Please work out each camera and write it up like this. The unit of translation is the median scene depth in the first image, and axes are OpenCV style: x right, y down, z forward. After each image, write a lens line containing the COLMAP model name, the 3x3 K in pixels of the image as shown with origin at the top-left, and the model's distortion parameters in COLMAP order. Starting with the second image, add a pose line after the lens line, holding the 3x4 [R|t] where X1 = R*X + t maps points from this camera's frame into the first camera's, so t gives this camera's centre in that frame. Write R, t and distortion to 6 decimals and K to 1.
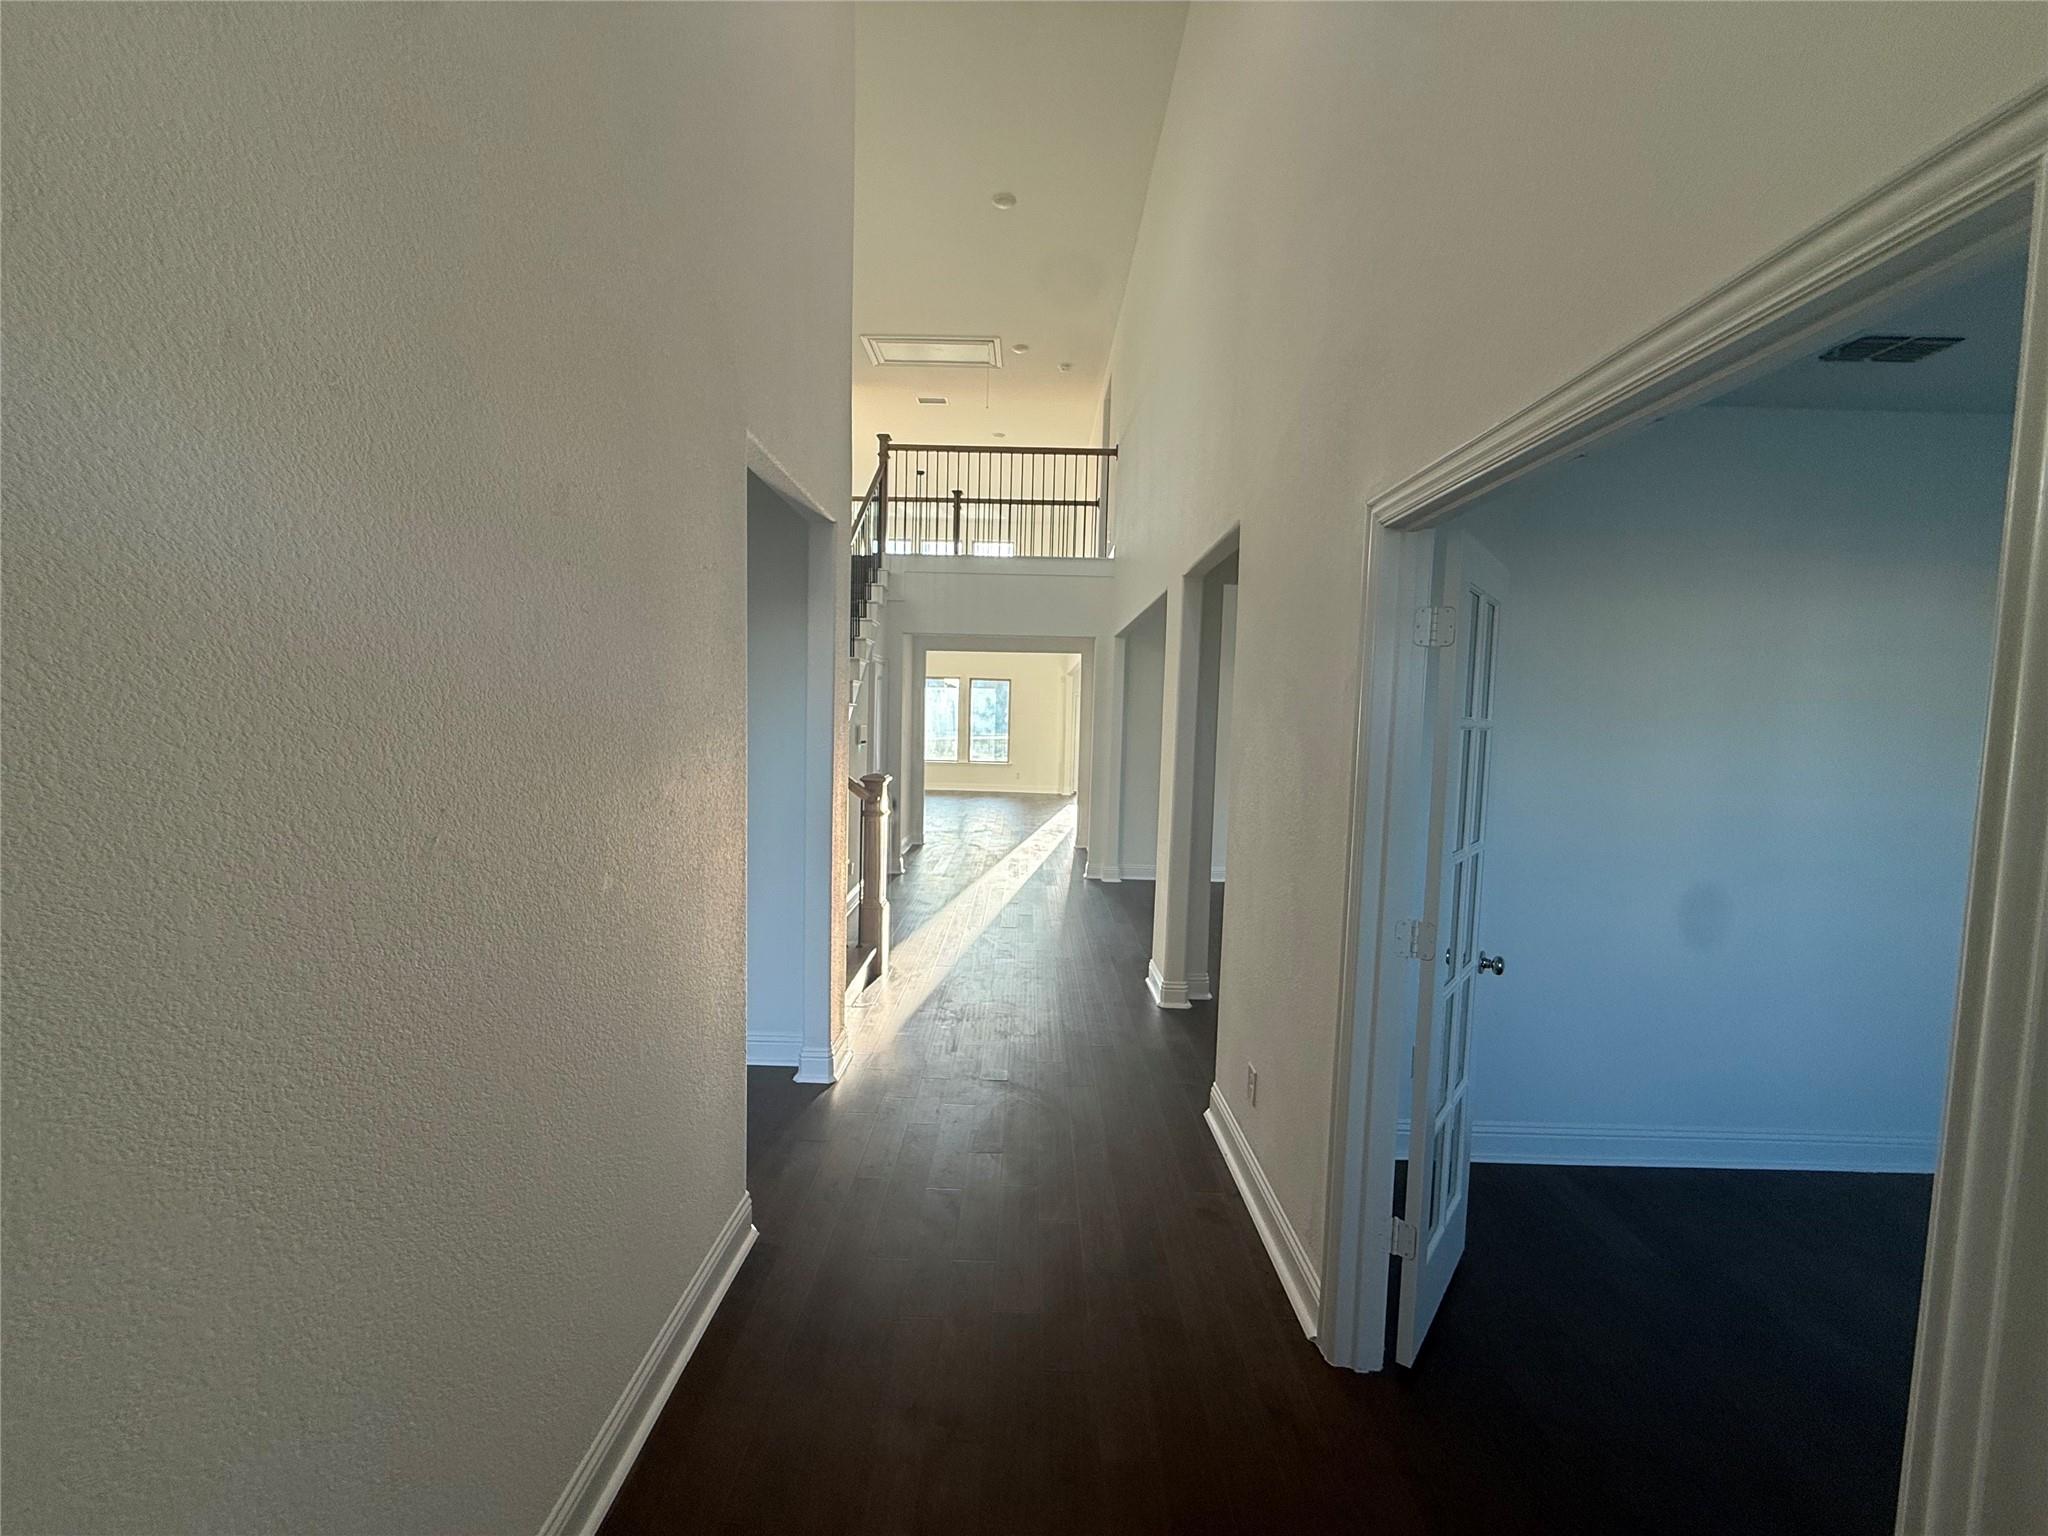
lens RADIAL K [[813.6, 0, 1020.3], [0, 813.6, 768.3], [0, 0, 1]] dist [-0.002003, 0.000117]
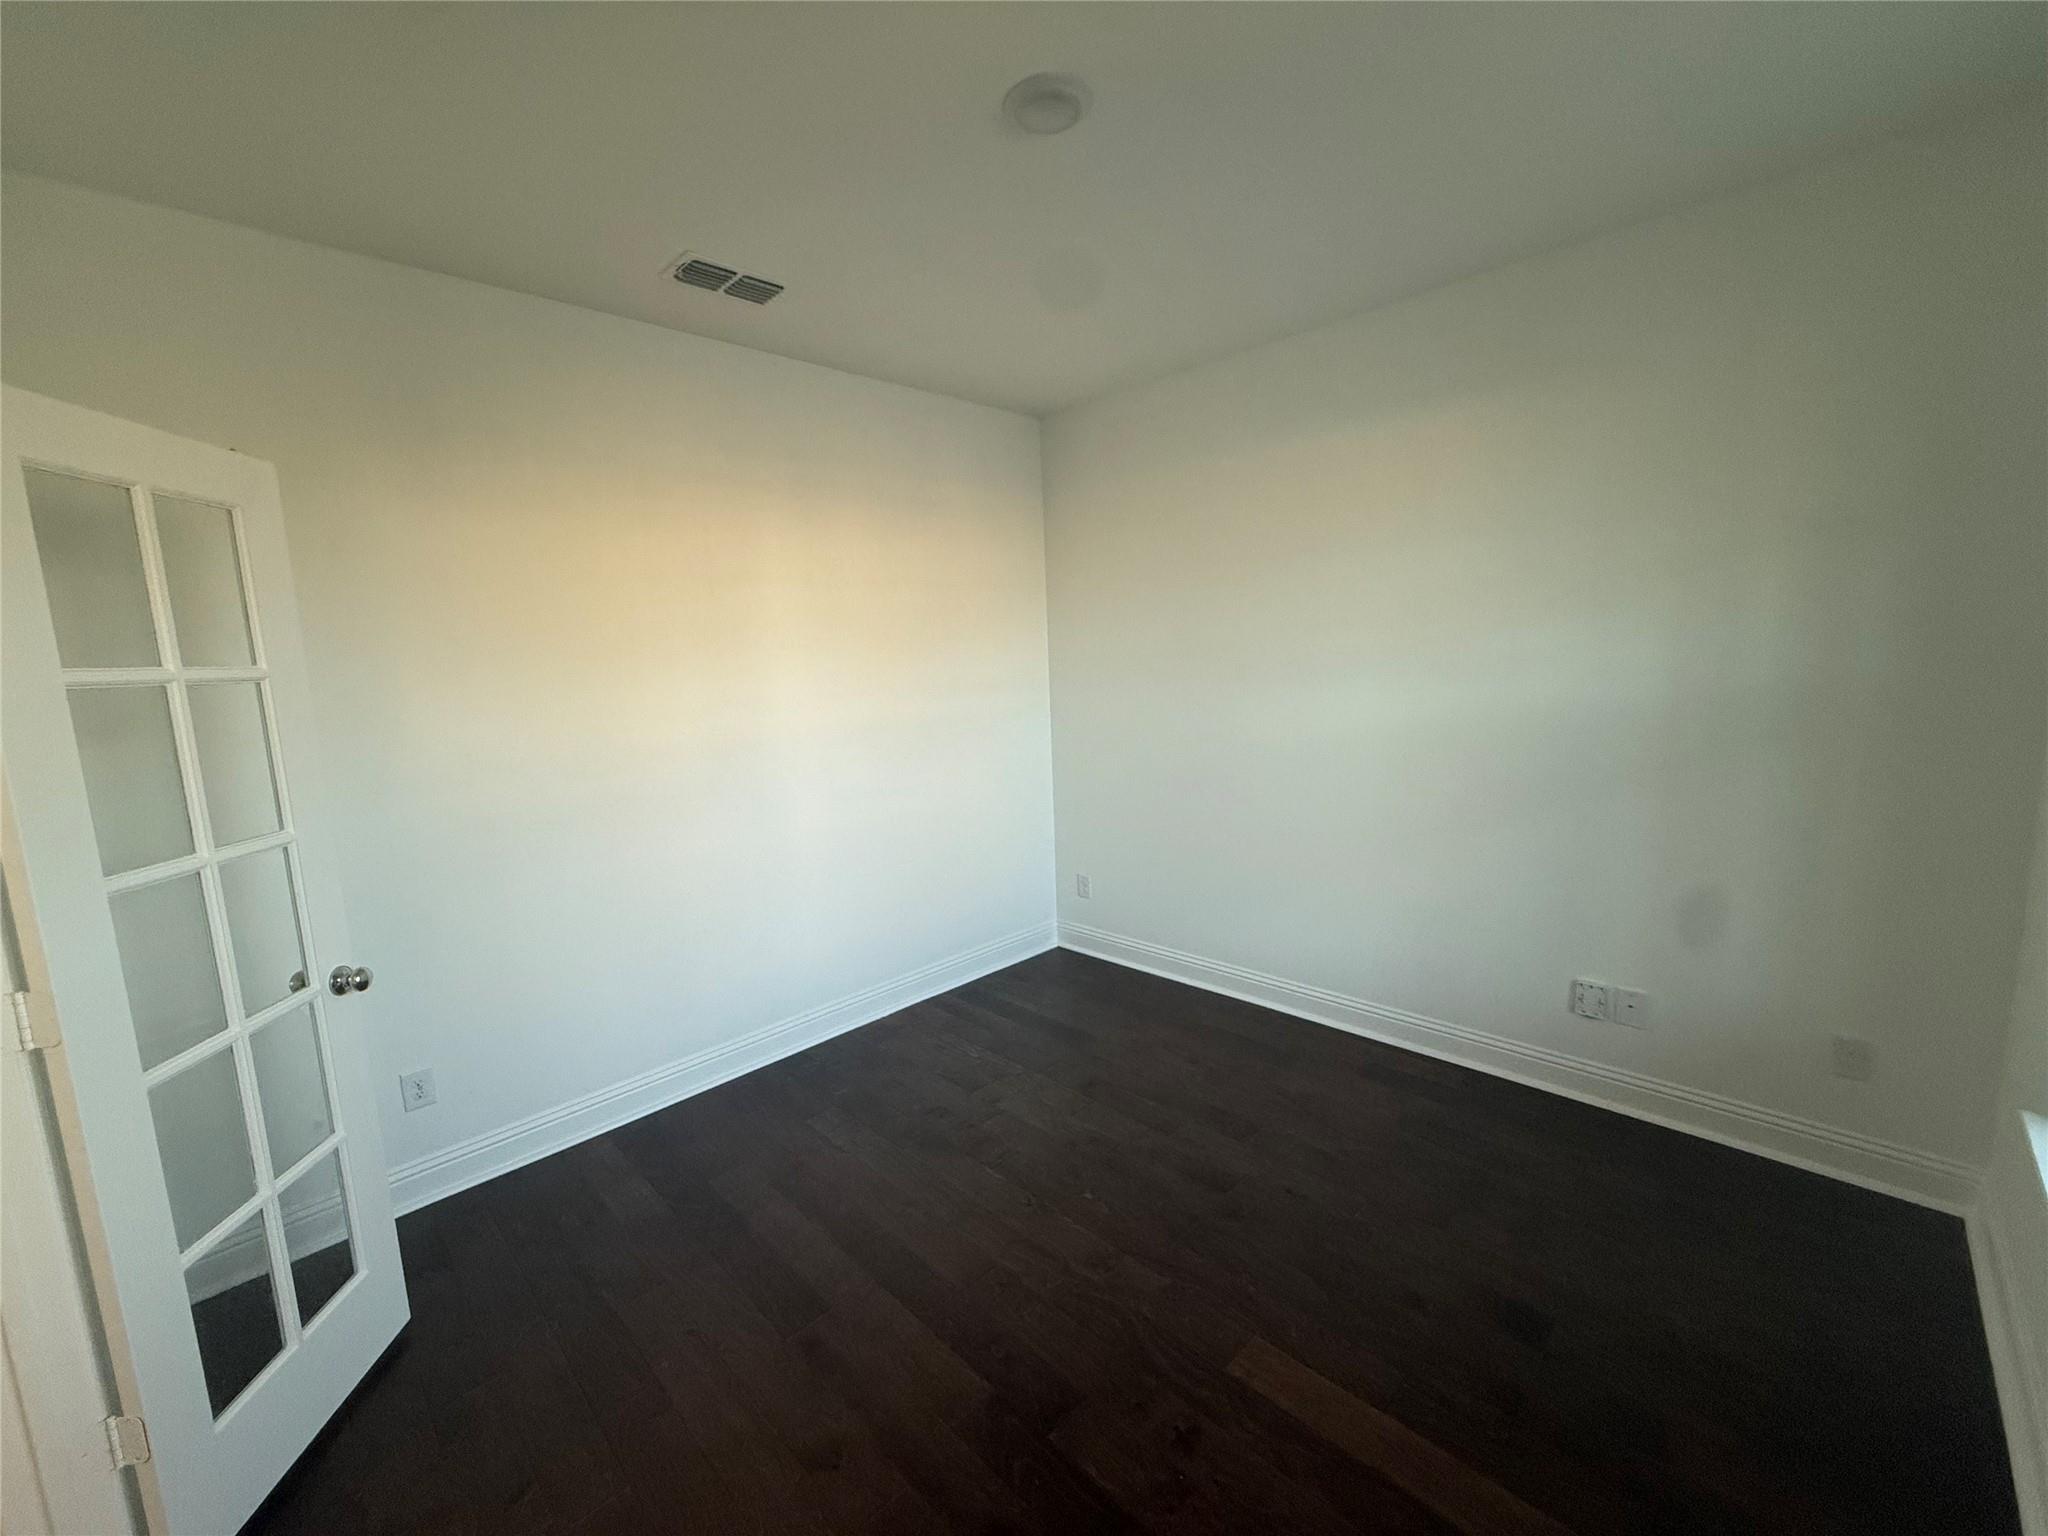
lens RADIAL K [[813.6, 0, 1020.3], [0, 813.6, 768.3], [0, 0, 1]] dist [-0.002003, 0.000117]
pose [[0.700319, -0.153979, 0.697024, 0.152460], [0.103309, 0.988040, 0.114470, 0.005011], [-0.706314, -0.008157, 0.707851, -0.000941]]
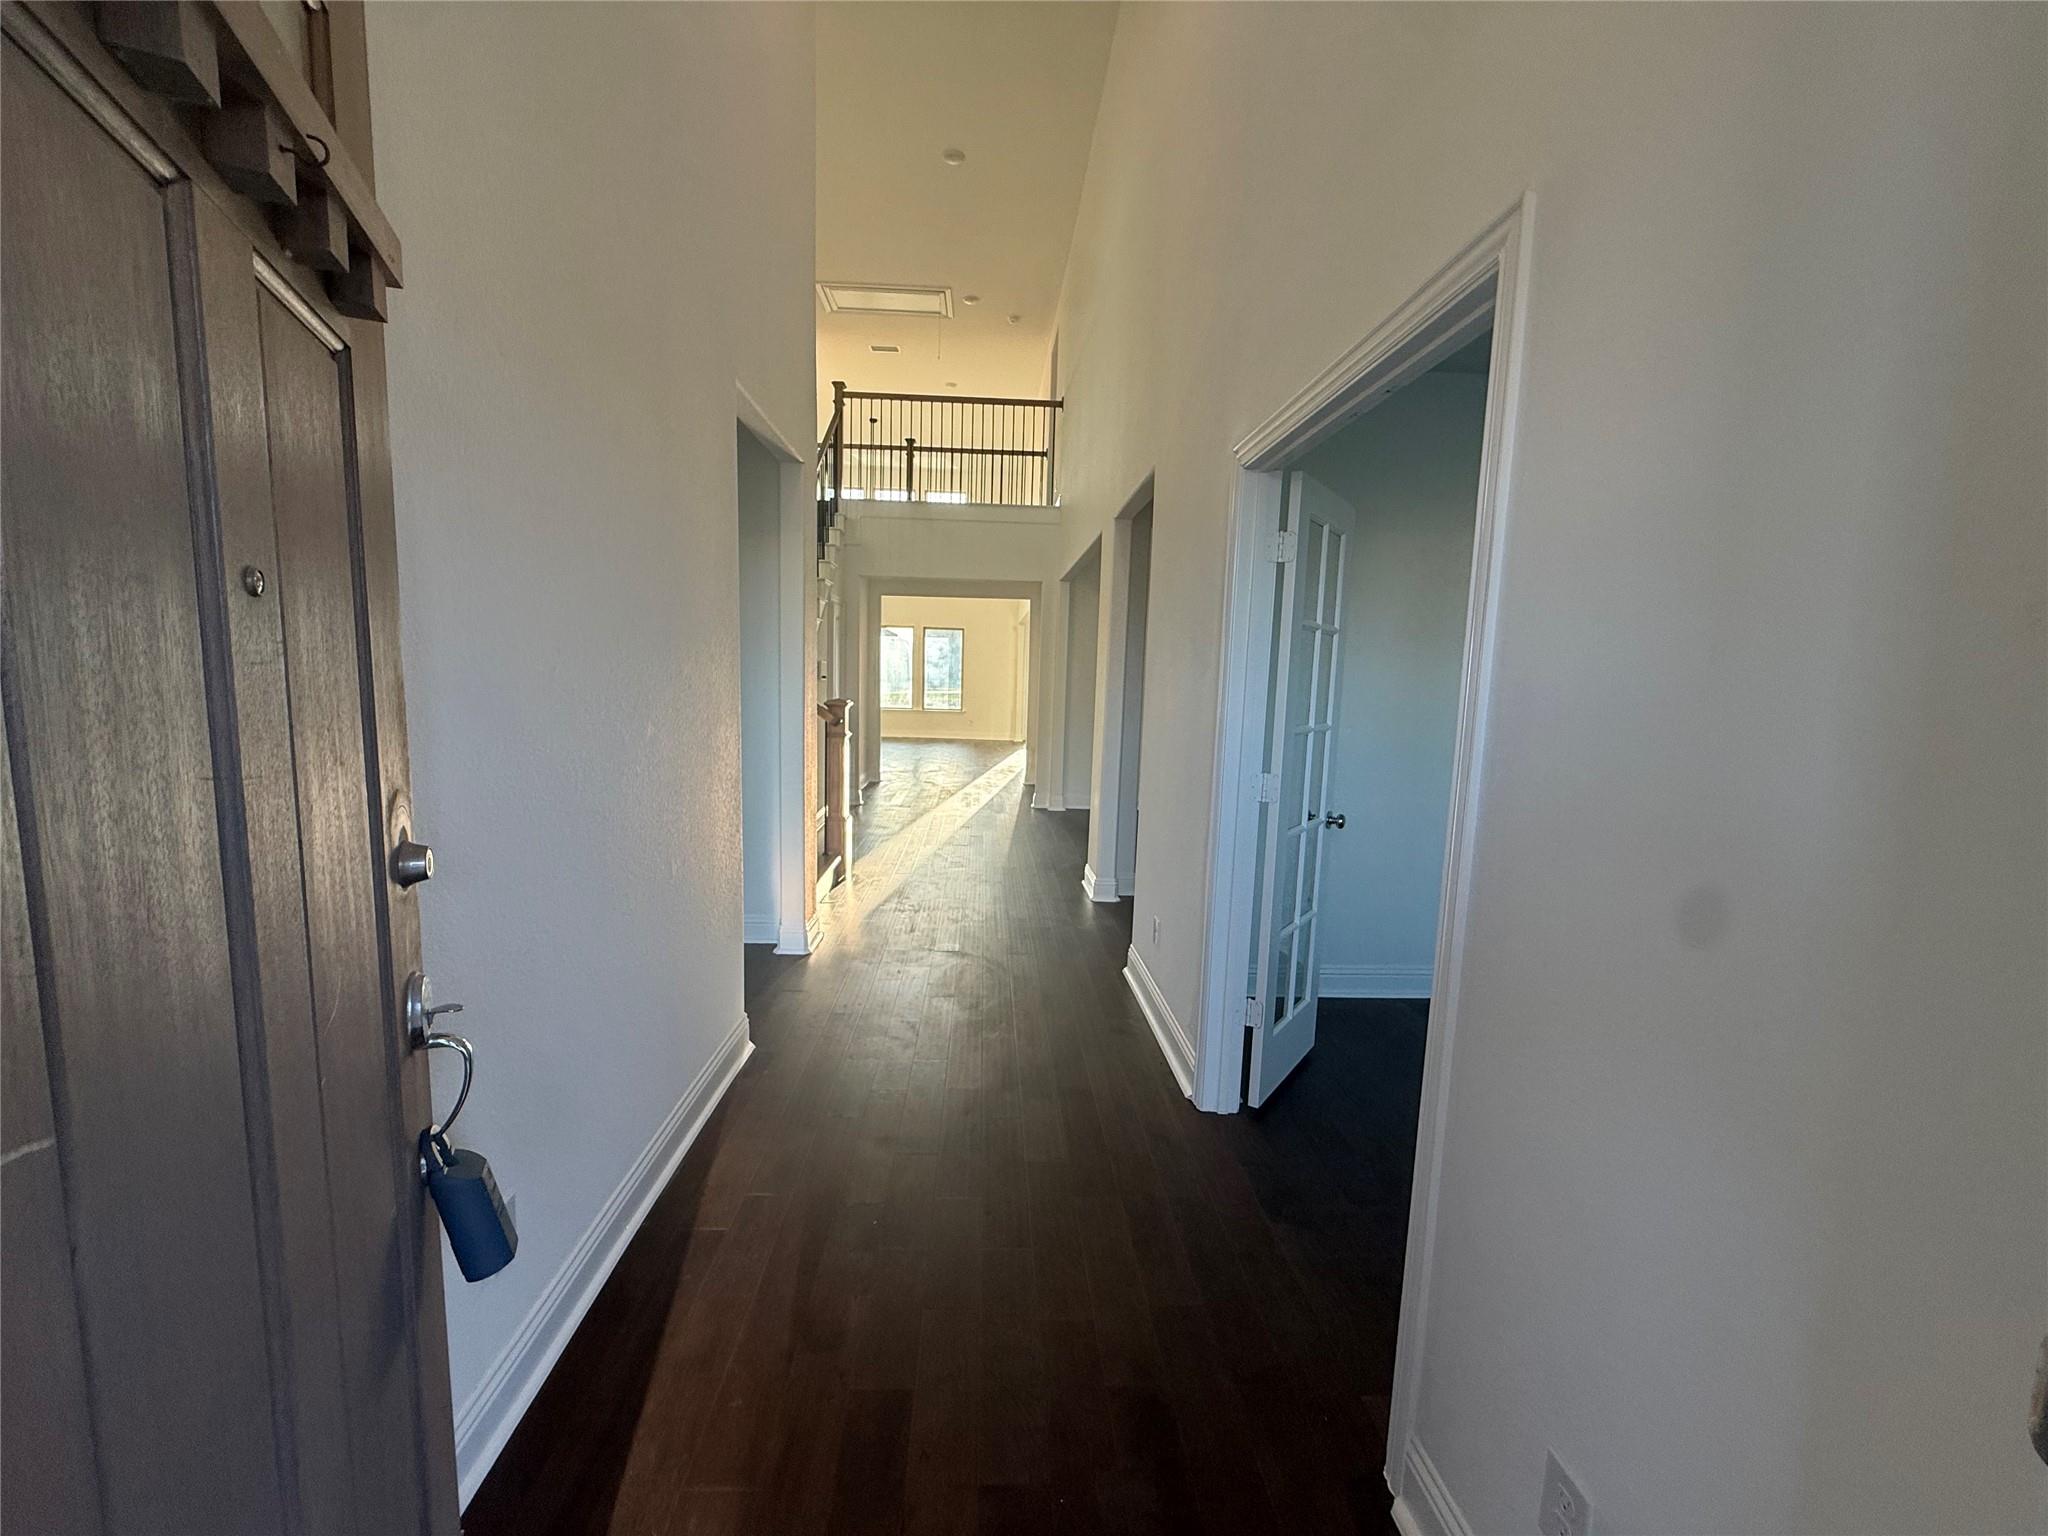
lens RADIAL K [[813.6, 0, 1020.3], [0, 813.6, 768.3], [0, 0, 1]] dist [-0.002003, 0.000117]
pose [[0.998452, -0.003425, 0.055506, 0.003985], [0.000514, 0.998628, 0.052365, 0.026666], [-0.055609, -0.052255, 0.997084, -0.071146]]
